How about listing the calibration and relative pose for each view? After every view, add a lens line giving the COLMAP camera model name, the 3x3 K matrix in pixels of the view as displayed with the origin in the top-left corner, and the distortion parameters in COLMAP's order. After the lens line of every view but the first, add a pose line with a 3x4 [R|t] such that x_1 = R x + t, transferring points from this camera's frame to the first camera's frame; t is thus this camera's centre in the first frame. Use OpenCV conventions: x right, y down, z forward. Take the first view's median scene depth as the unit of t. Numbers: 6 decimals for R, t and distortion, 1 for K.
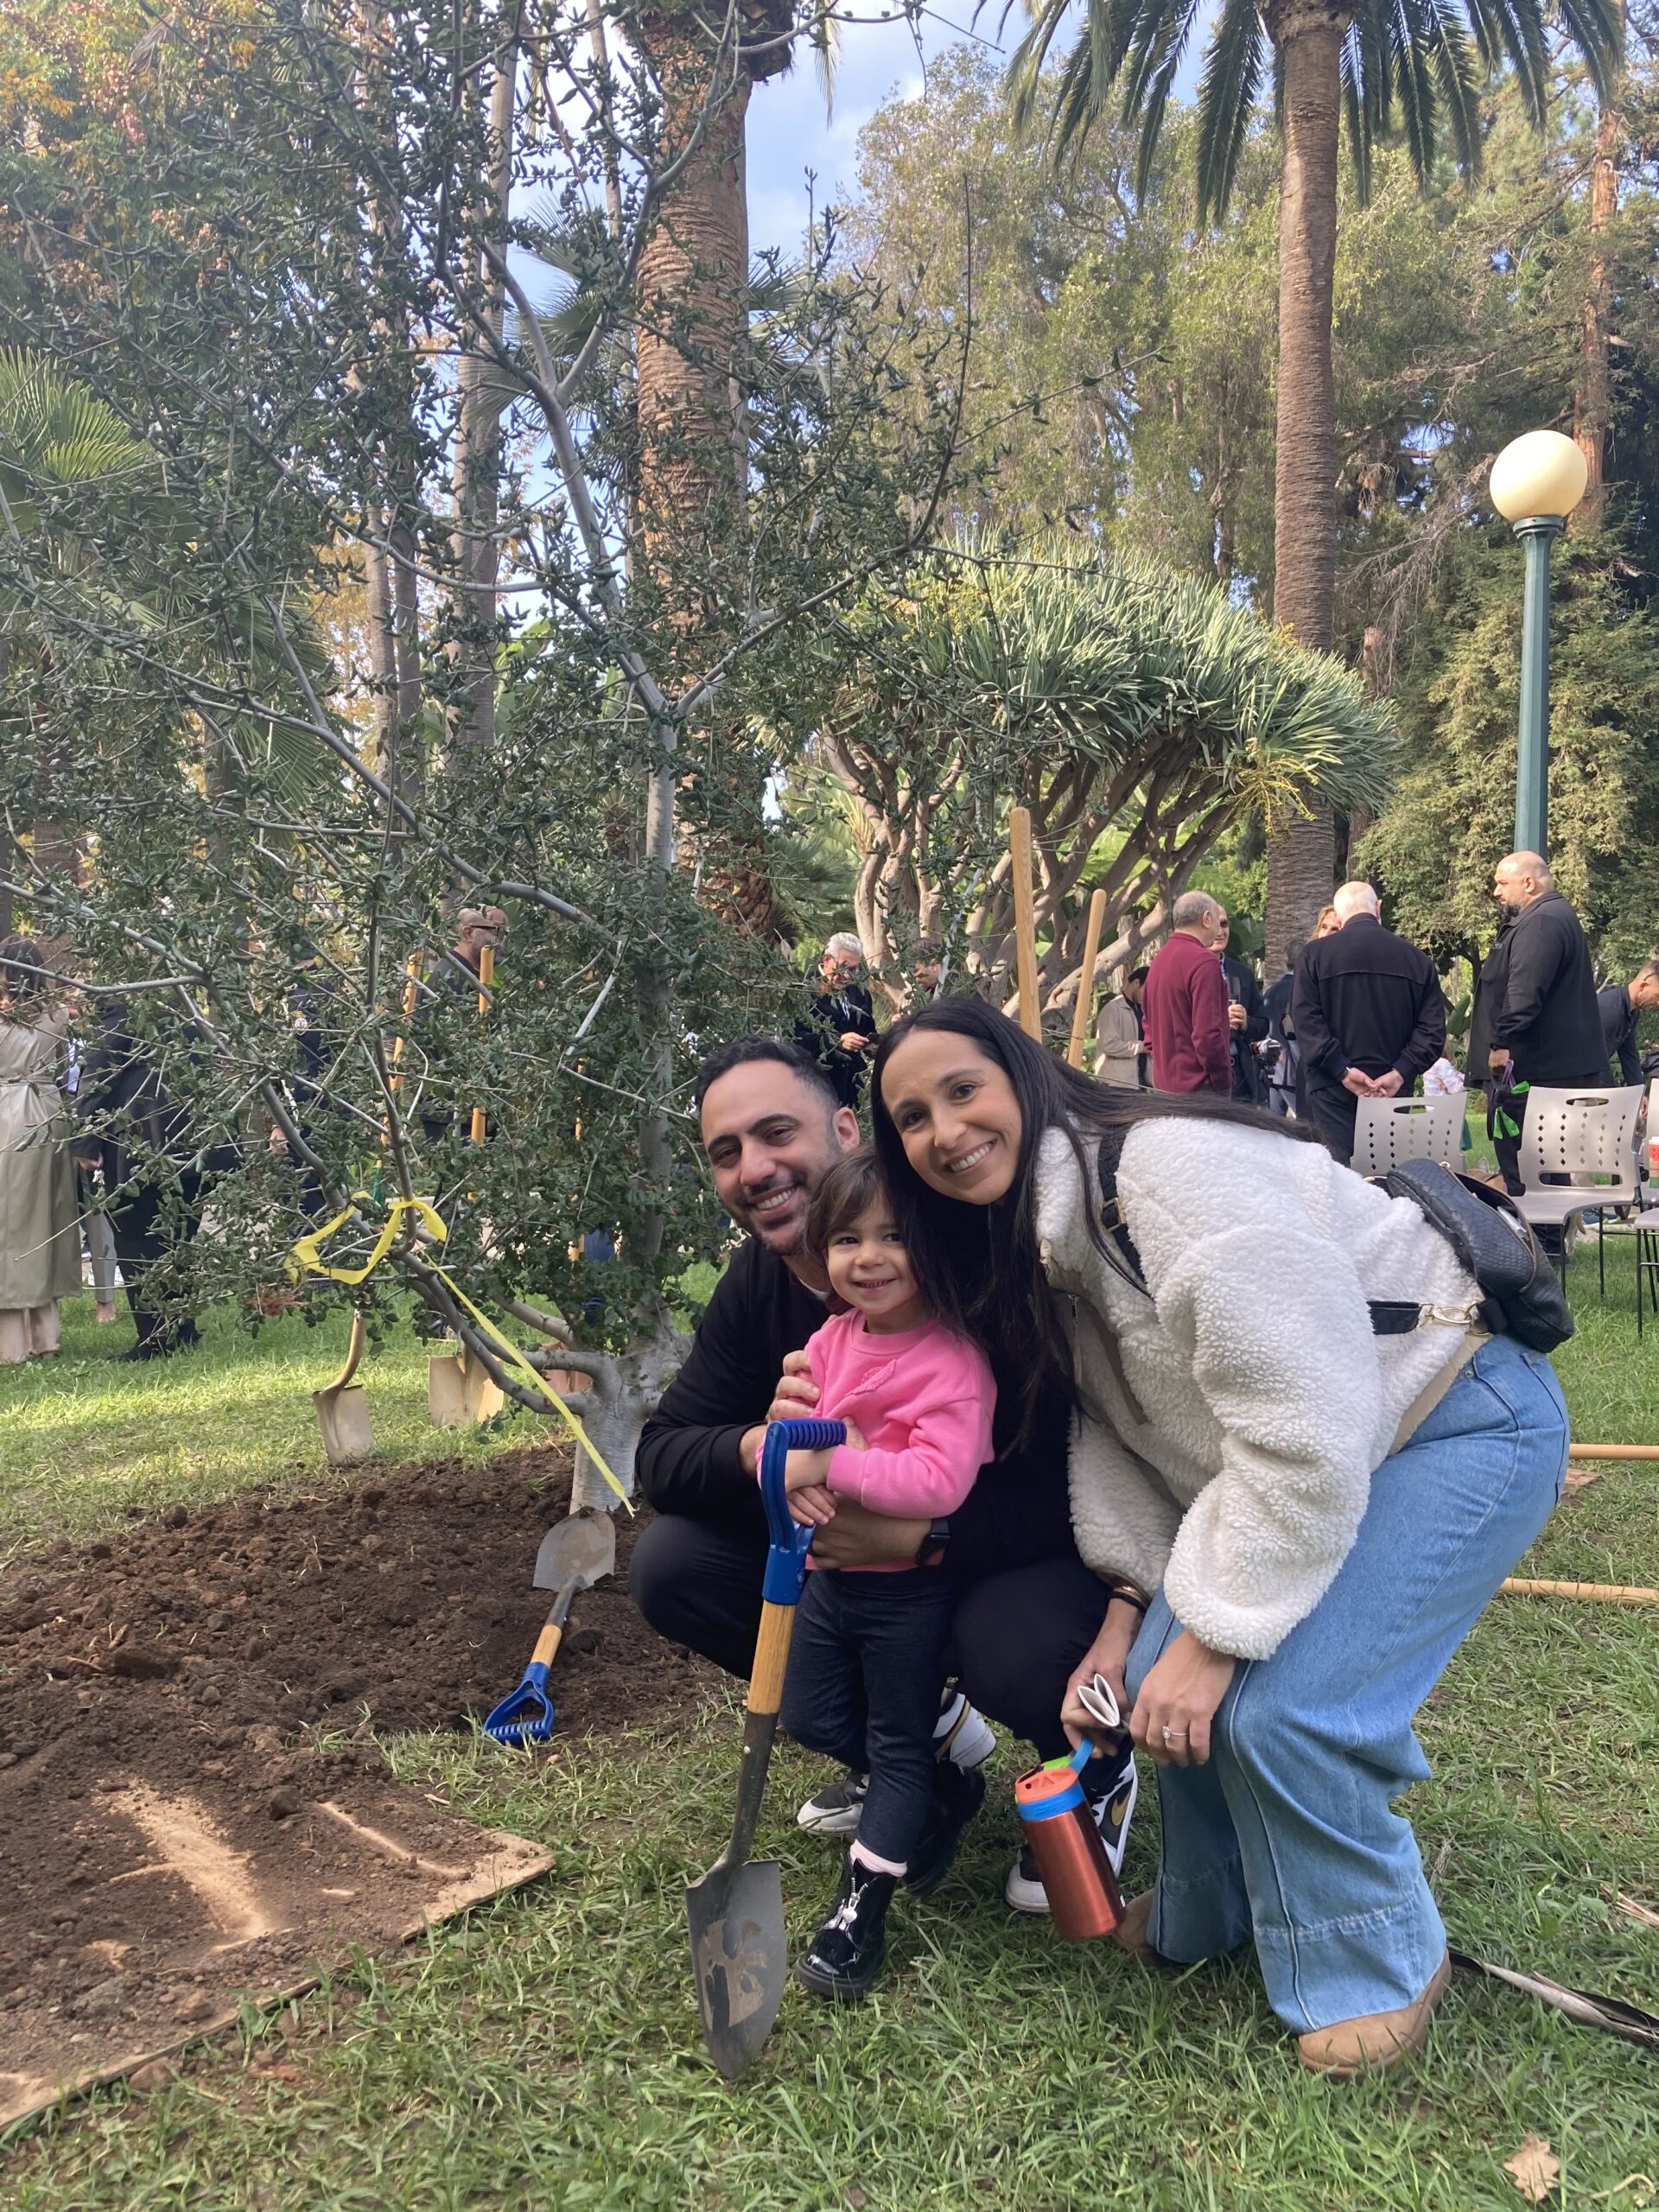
lens RADIAL K [[1793.5, 0, 830.2], [0, 1793.5, 1110.7], [0, 0, 1]] dist [0.001123, -0.002440]
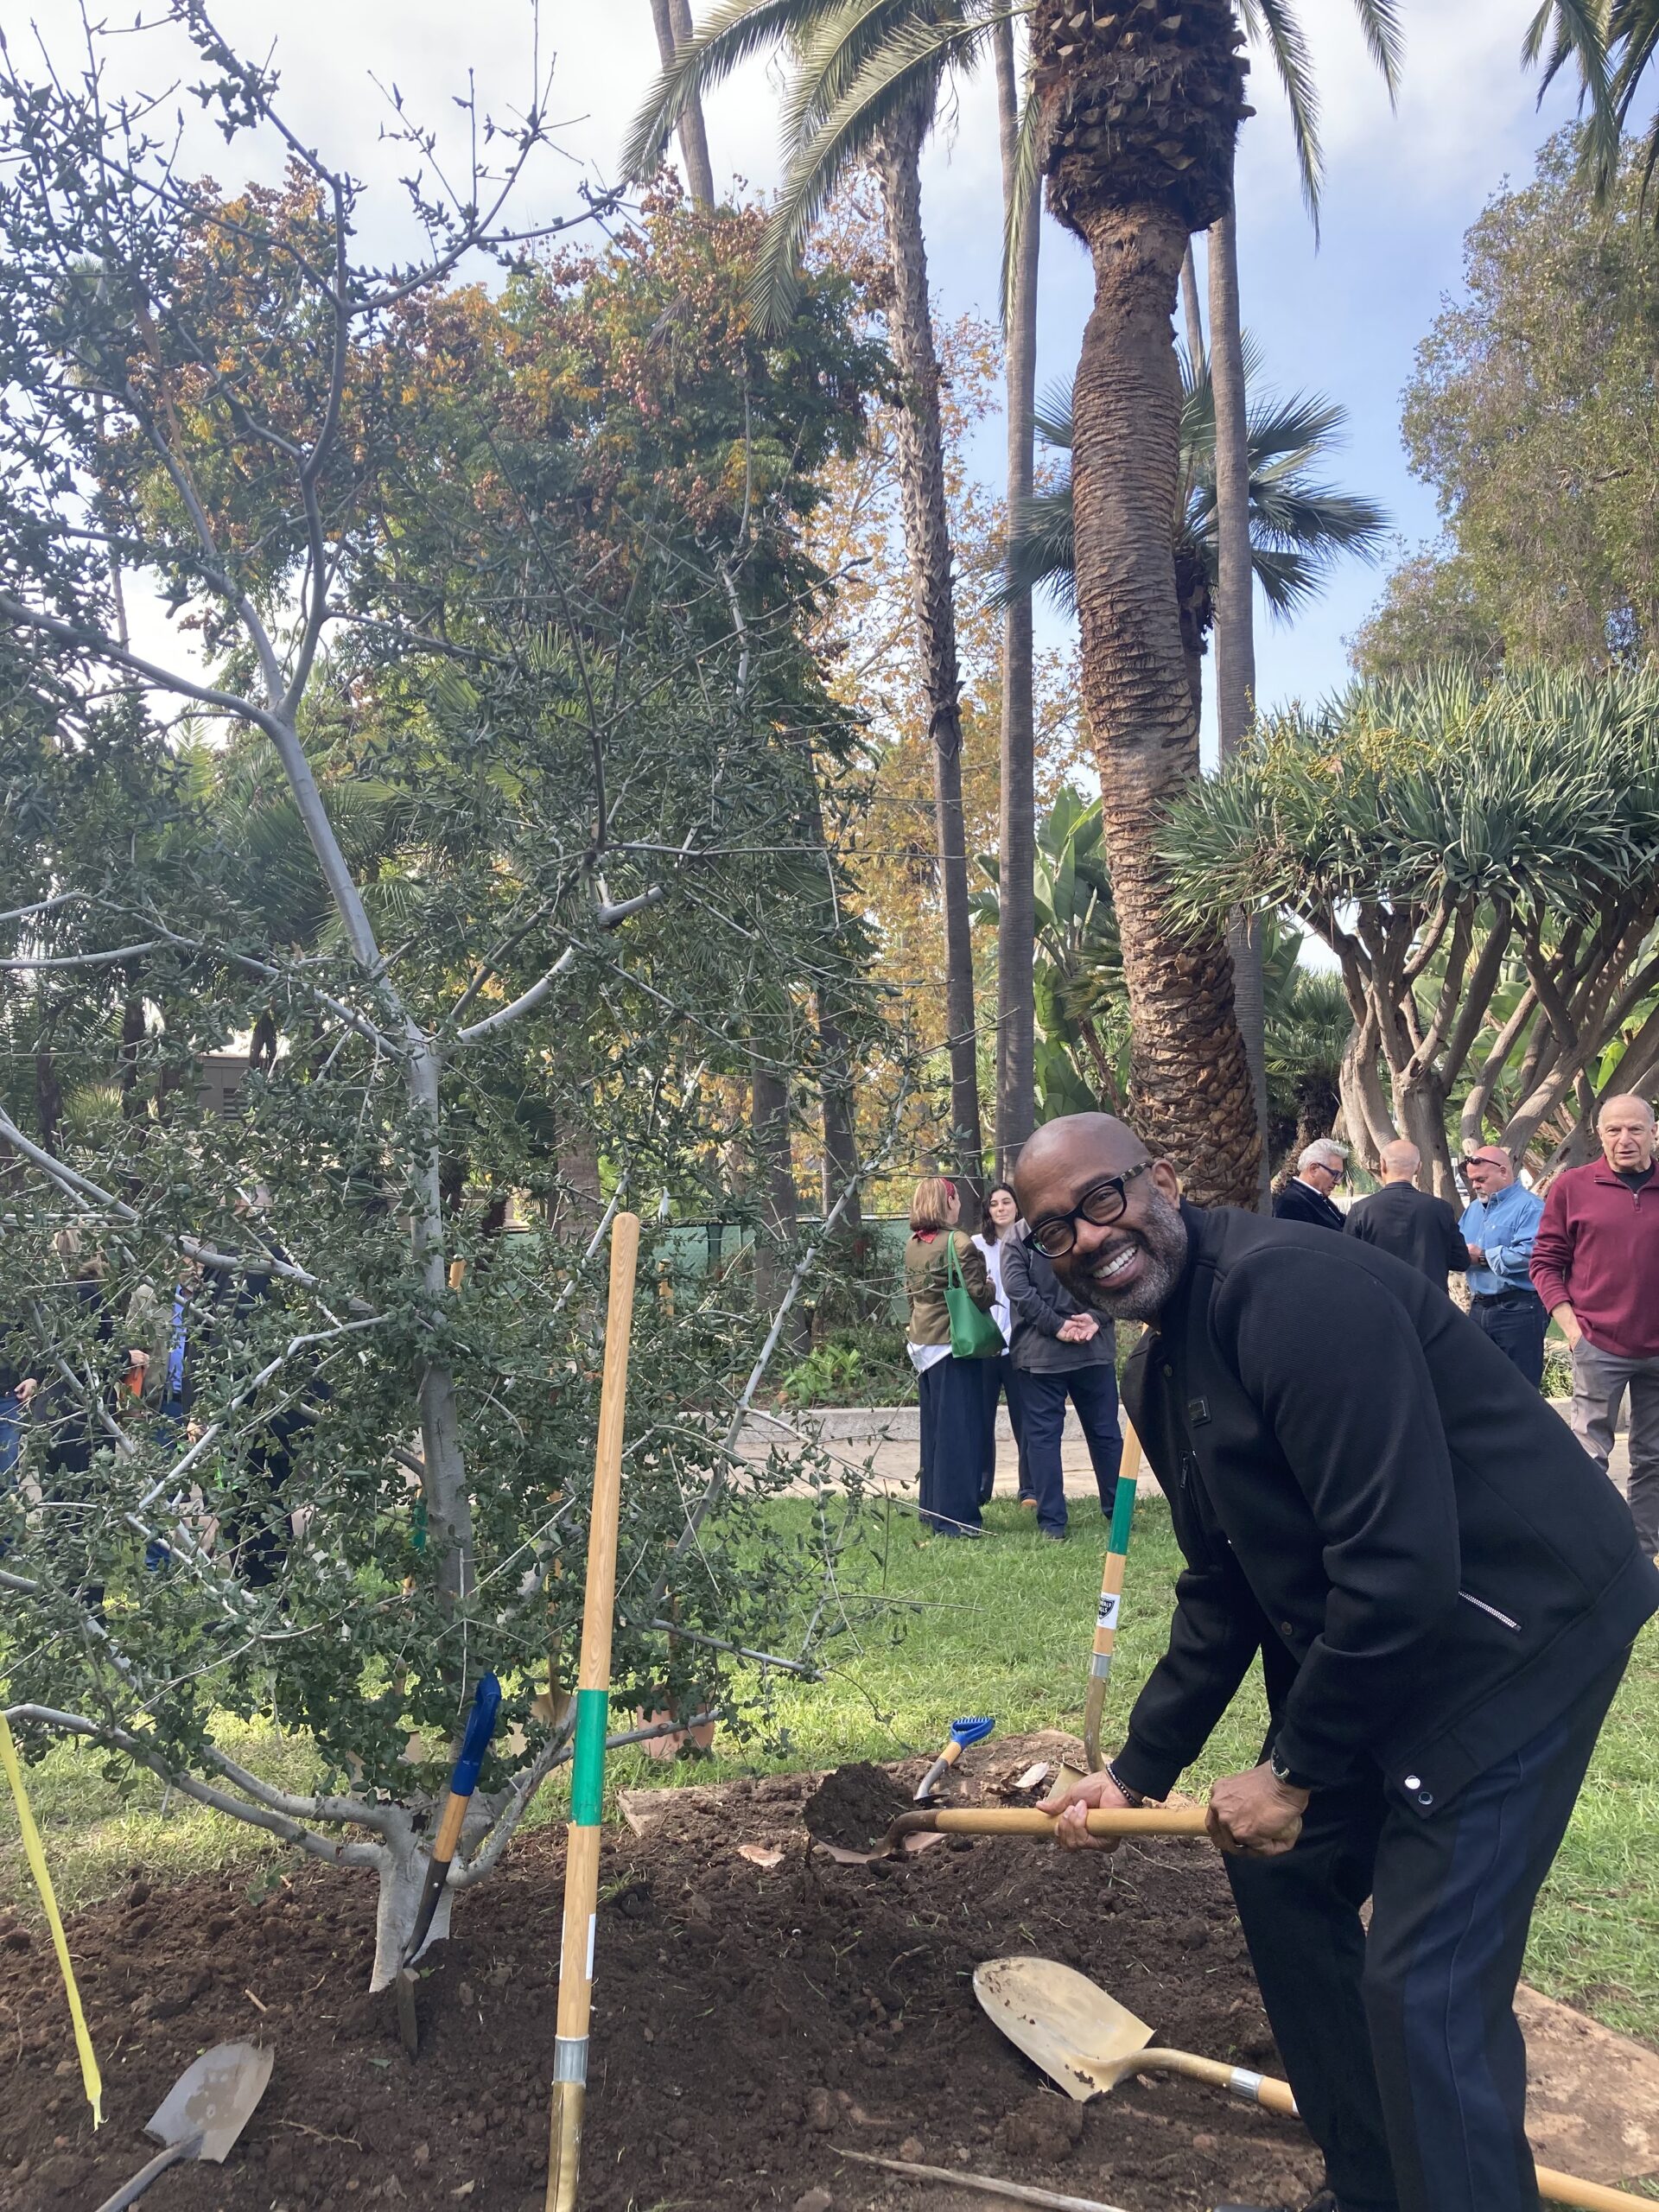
lens RADIAL K [[1793.5, 0, 829.9], [0, 1793.5, 1107.6], [0, 0, 1]] dist [0.001123, -0.002440]
pose [[0.921111, -0.038374, -0.387405, 0.136168], [0.008061, 0.996797, -0.079570, -0.037459], [0.389217, 0.070170, 0.918469, 0.084926]]
